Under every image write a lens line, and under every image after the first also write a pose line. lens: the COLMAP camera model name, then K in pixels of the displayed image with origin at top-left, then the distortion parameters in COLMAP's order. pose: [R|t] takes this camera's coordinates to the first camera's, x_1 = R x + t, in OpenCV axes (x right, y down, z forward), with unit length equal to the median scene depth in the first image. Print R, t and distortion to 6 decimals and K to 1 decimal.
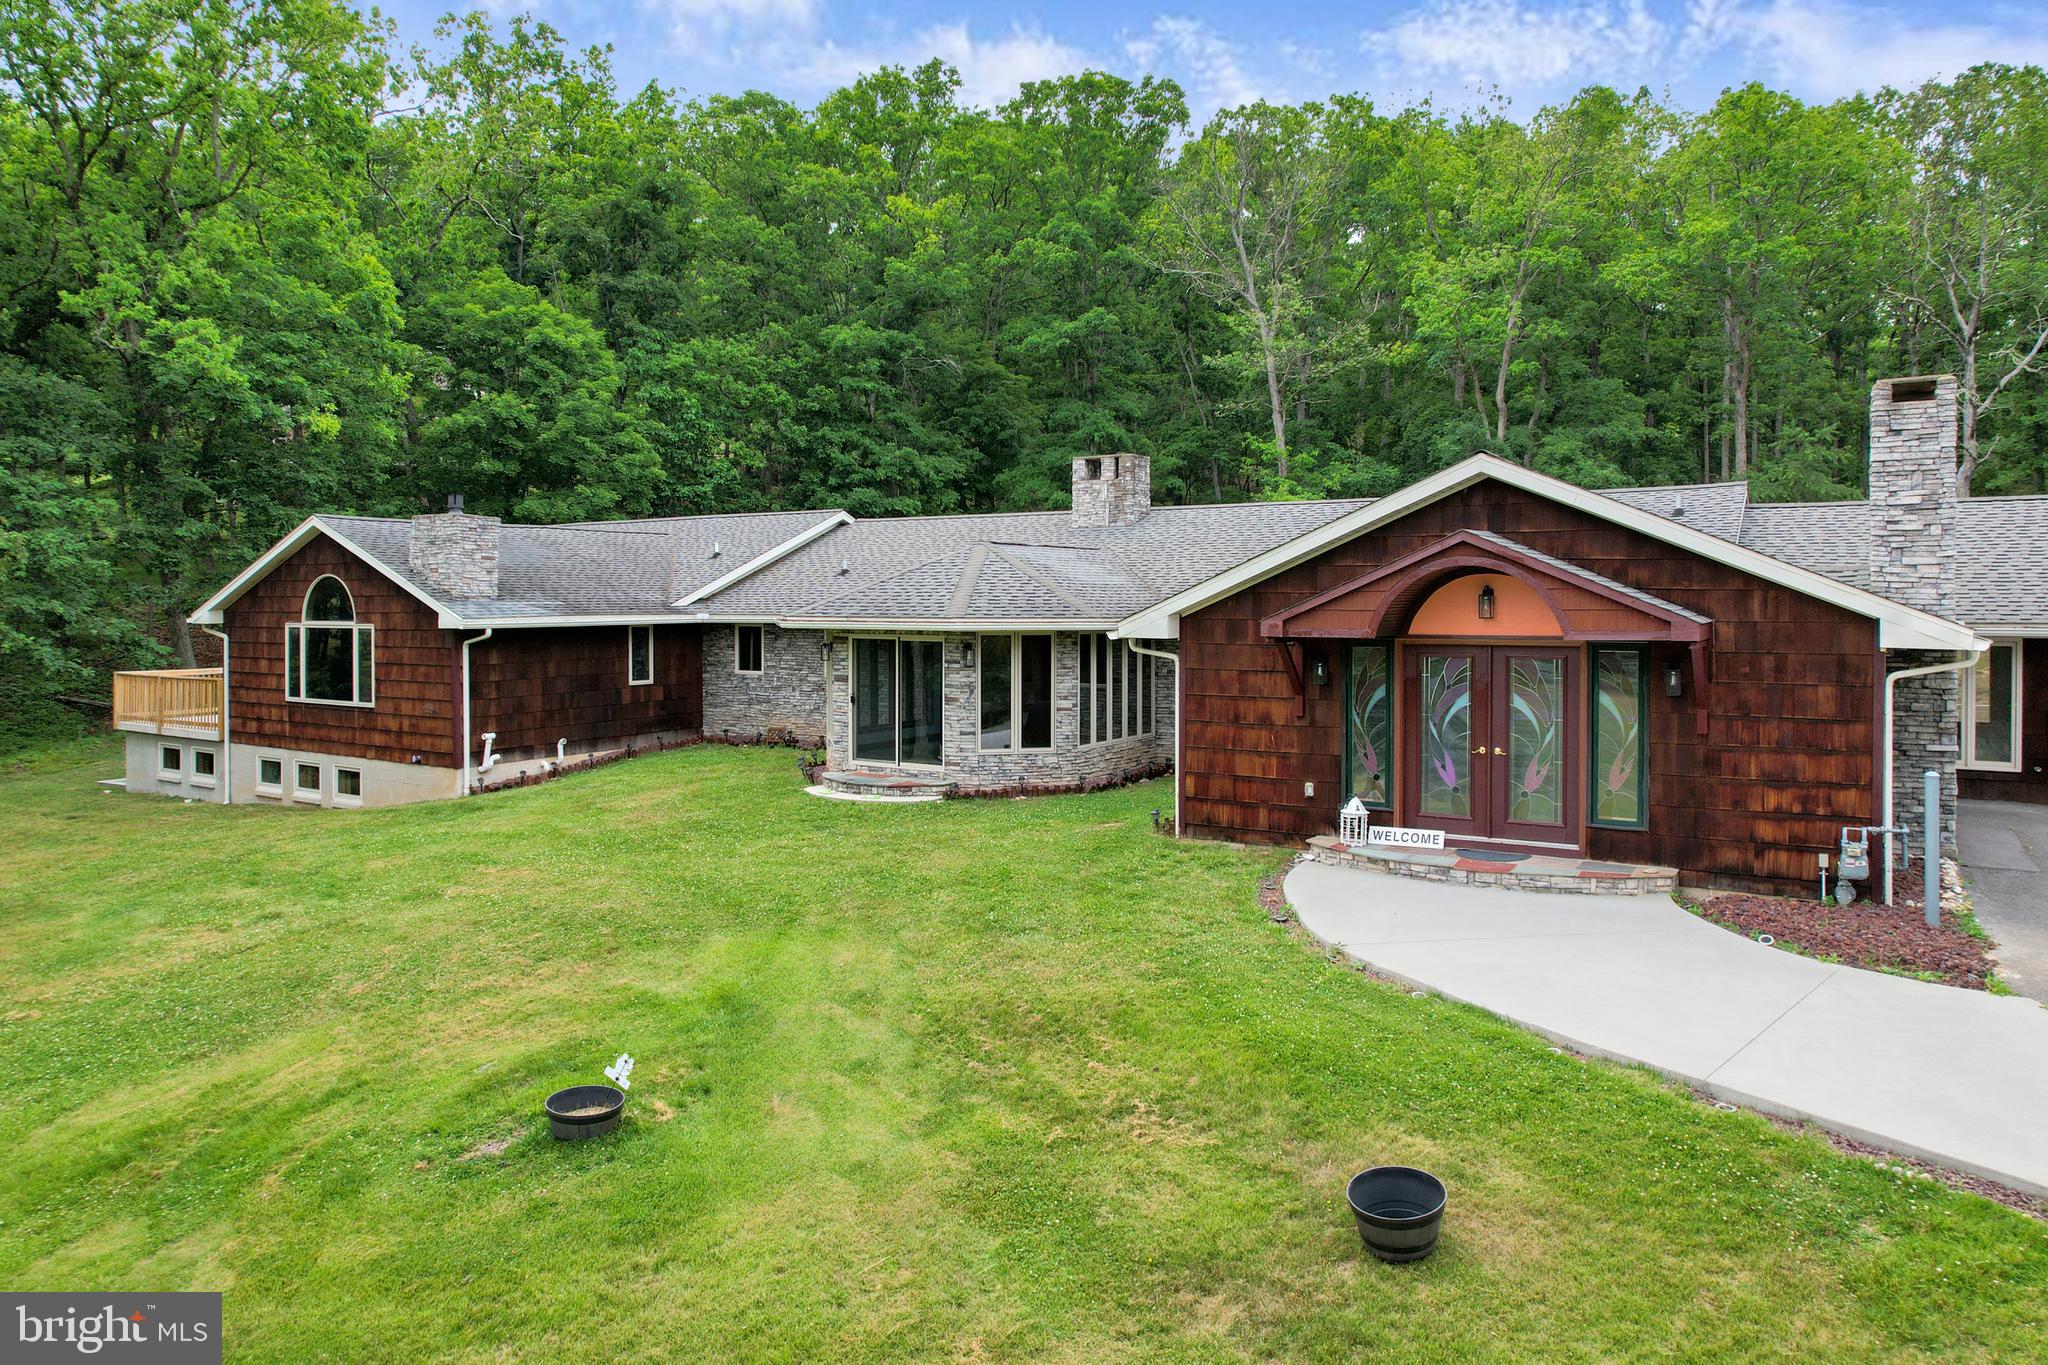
lens RADIAL K [[1335.7, 0, 1029.6], [0, 1335.7, 622.4], [0, 0, 1]] dist [-0.073851, 0.066974]
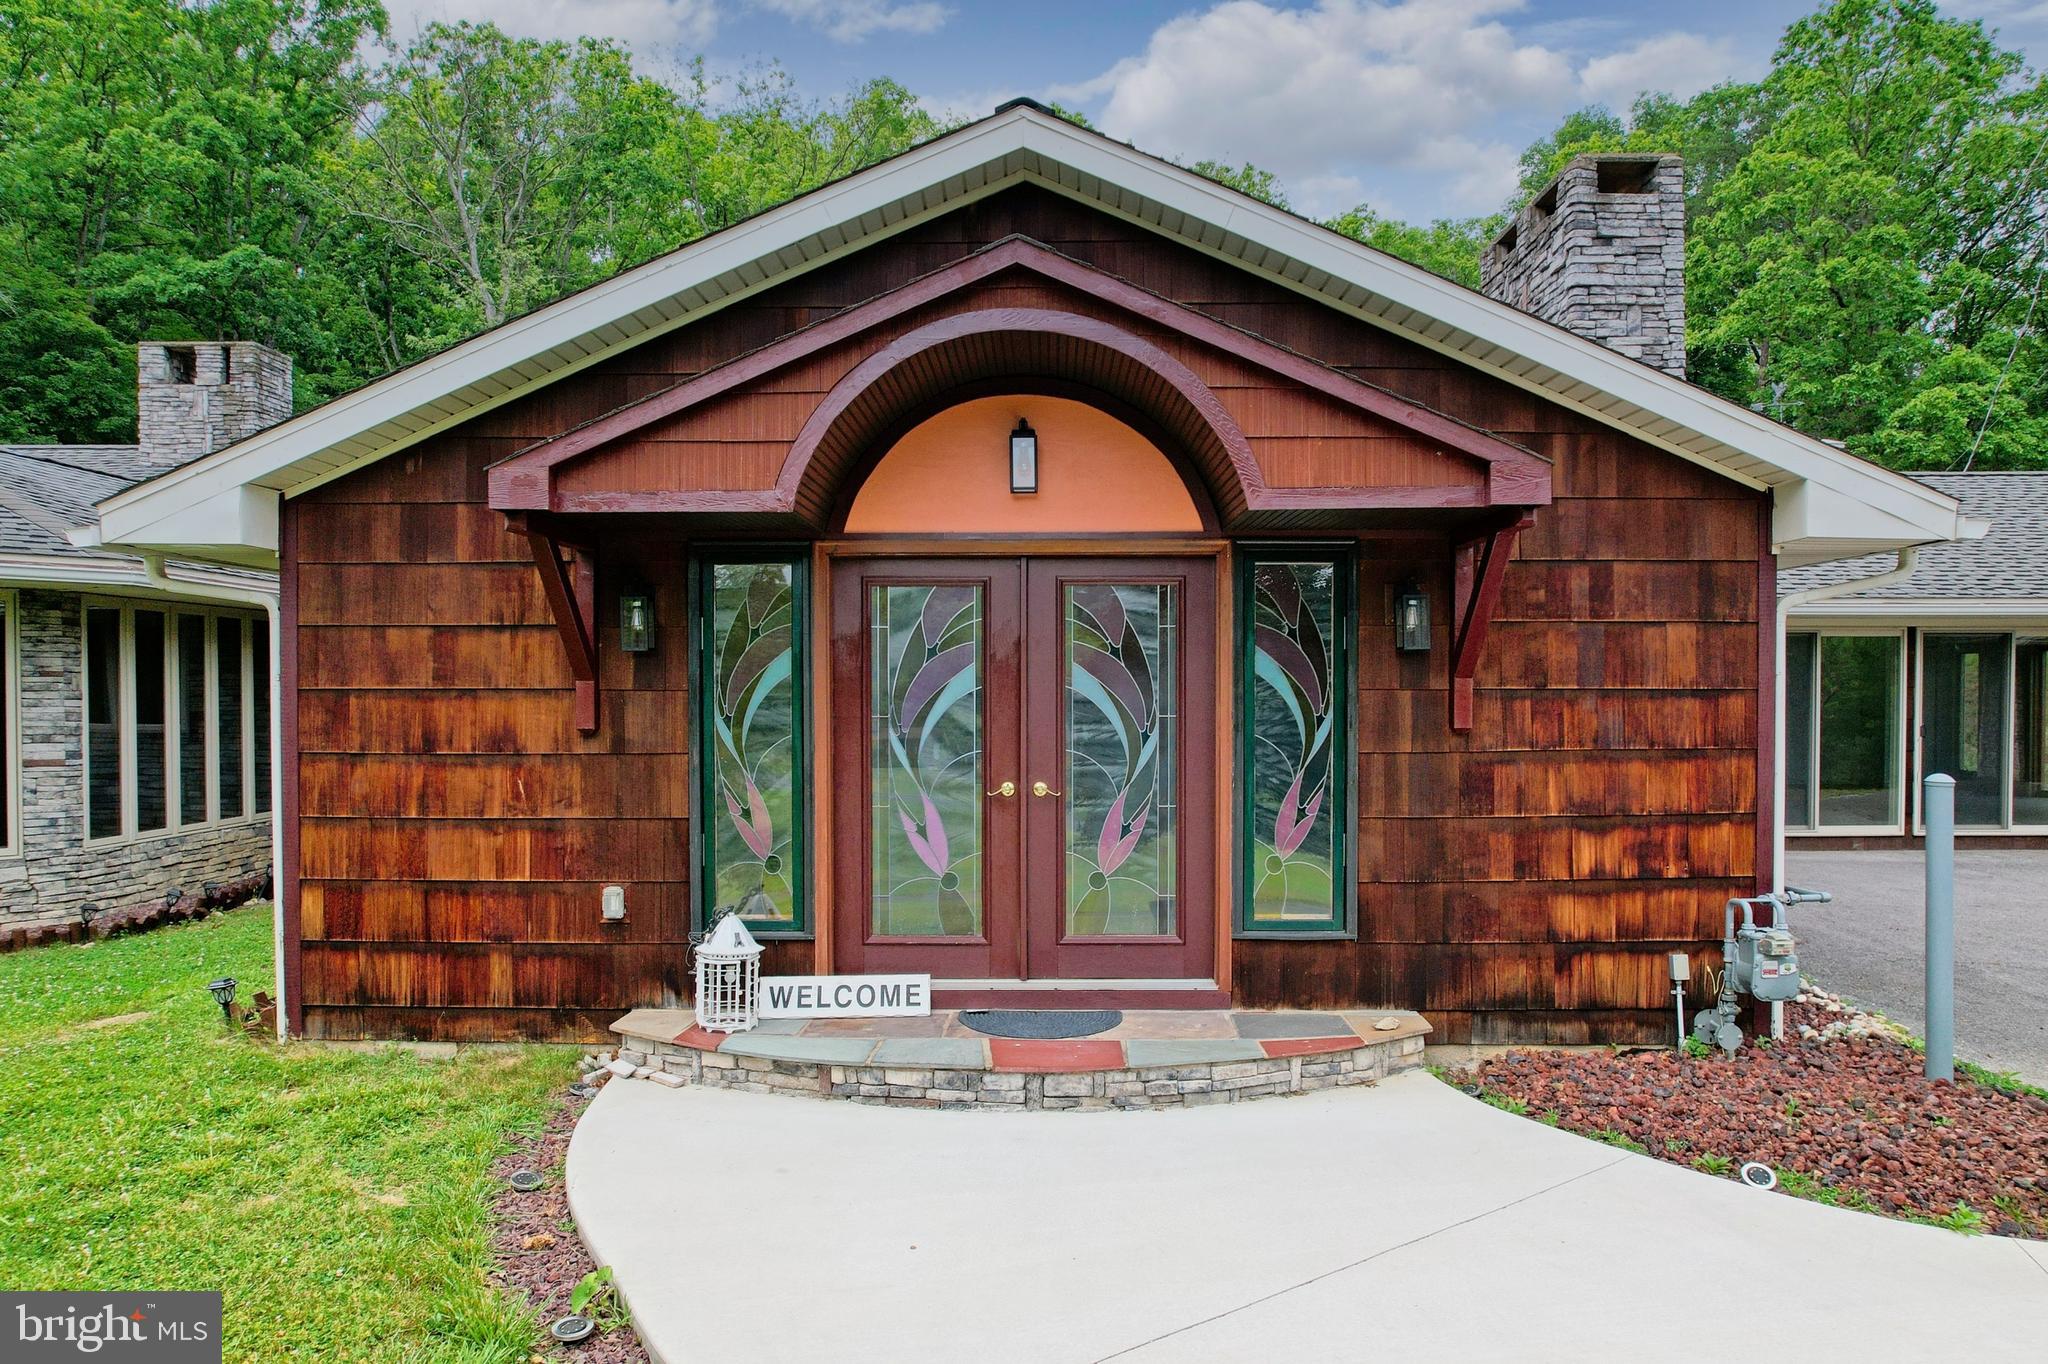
lens RADIAL K [[1381.4, 0, 1035.5], [0, 1381.4, 723.5], [0, 0, 1]] dist [-0.054480, 0.035821]
pose [[0.851893, -0.011984, 0.523579, 0.059574], [0.007987, 0.999919, 0.009891, 0.040412], [-0.523655, -0.004244, 0.851920, 0.344162]]
